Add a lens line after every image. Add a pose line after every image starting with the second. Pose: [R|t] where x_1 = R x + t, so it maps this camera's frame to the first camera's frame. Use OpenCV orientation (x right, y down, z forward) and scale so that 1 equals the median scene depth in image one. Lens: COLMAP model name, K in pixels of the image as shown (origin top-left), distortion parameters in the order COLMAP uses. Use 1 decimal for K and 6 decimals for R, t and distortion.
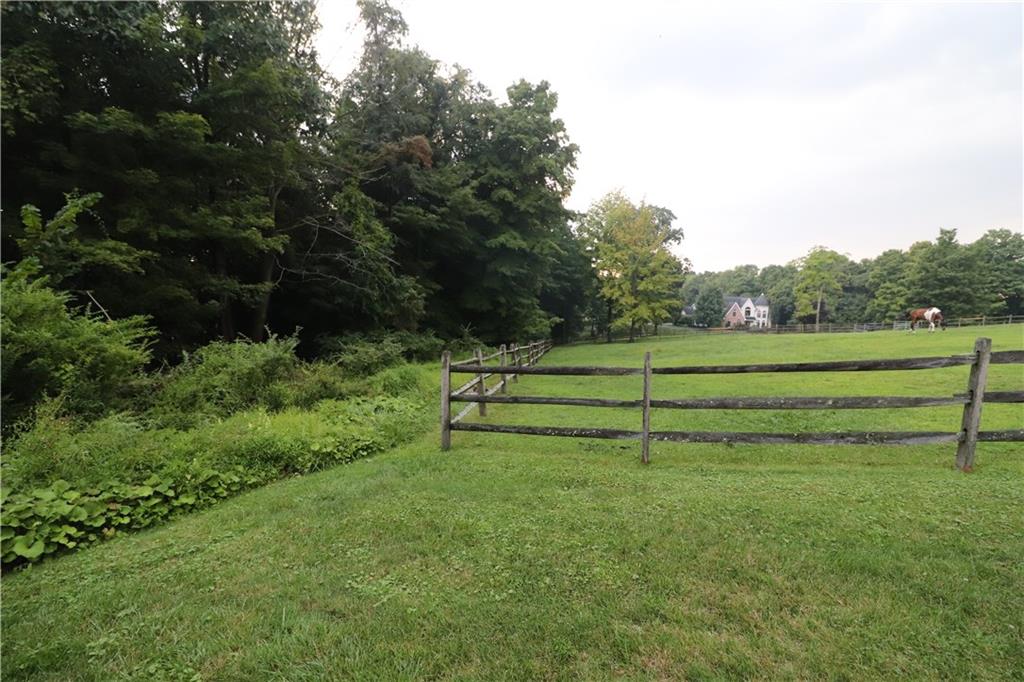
lens RADIAL K [[465.8, 0, 518.4], [0, 465.8, 337.7], [0, 0, 1]] dist [0.001526, -0.013950]
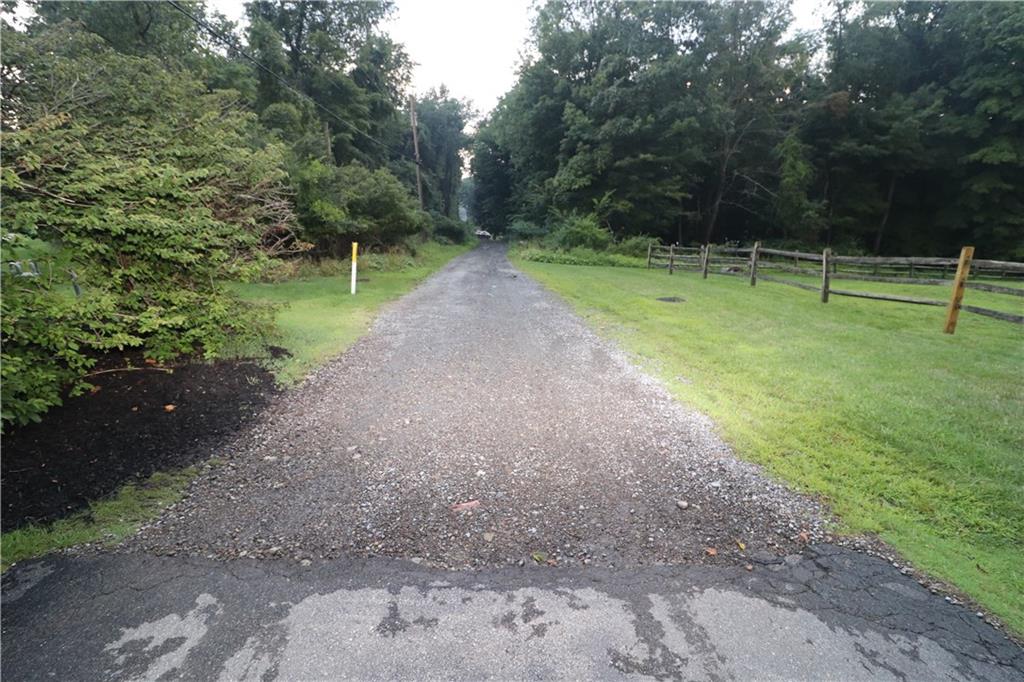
lens RADIAL K [[465.8, 0, 518.4], [0, 465.8, 337.7], [0, 0, 1]] dist [0.001526, -0.013950]
pose [[0.385154, 0.245713, -0.889540, 0.541971], [-0.066811, 0.968798, 0.238678, -0.006697], [0.920431, -0.032497, 0.389553, -0.258538]]
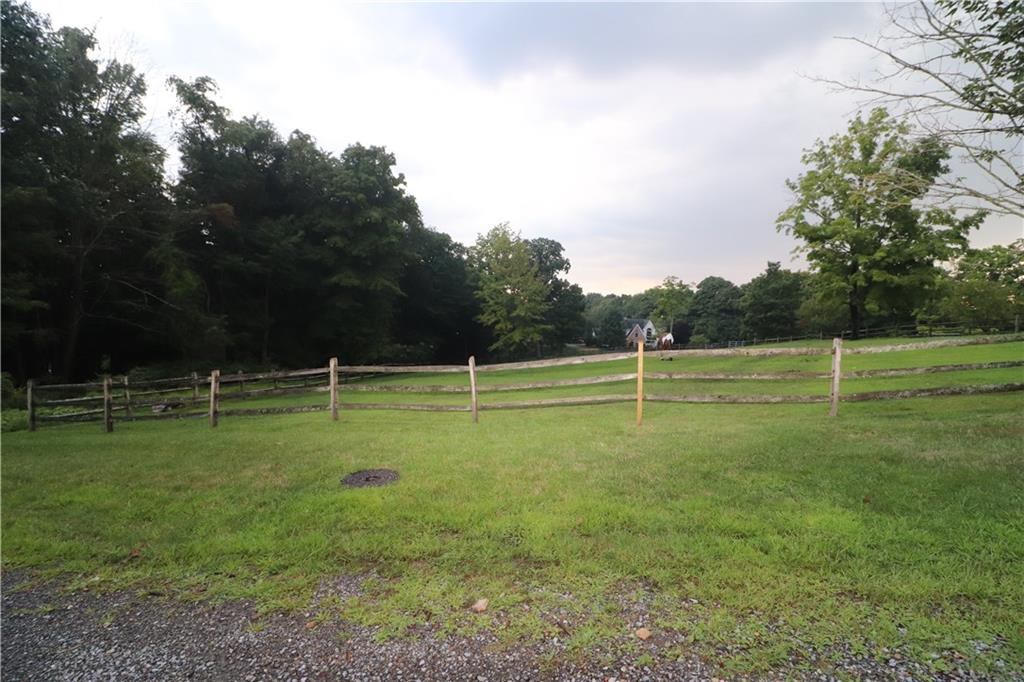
lens RADIAL K [[465.8, 0, 518.4], [0, 465.8, 337.7], [0, 0, 1]] dist [0.001526, -0.013950]
pose [[0.996521, -0.011651, 0.082528, 0.328448], [0.015168, 0.998998, -0.042117, -0.007469], [-0.081954, 0.043222, 0.995698, -0.197309]]
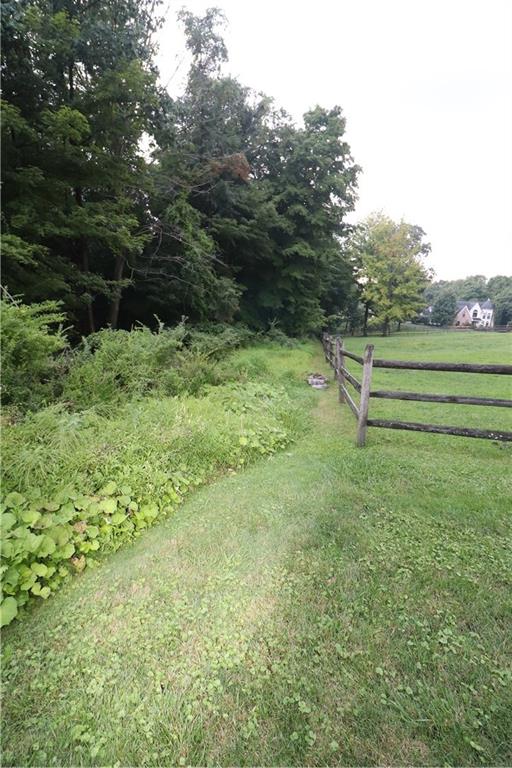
lens RADIAL K [[349.3, 0, 252.7], [0, 349.3, 373.6], [0, 0, 1]] dist [0.001526, -0.013950]
pose [[0.996480, 0.032159, -0.077419, -0.066436], [-0.022374, 0.992019, 0.124087, 0.001011], [0.080792, -0.121918, 0.989247, 0.055386]]
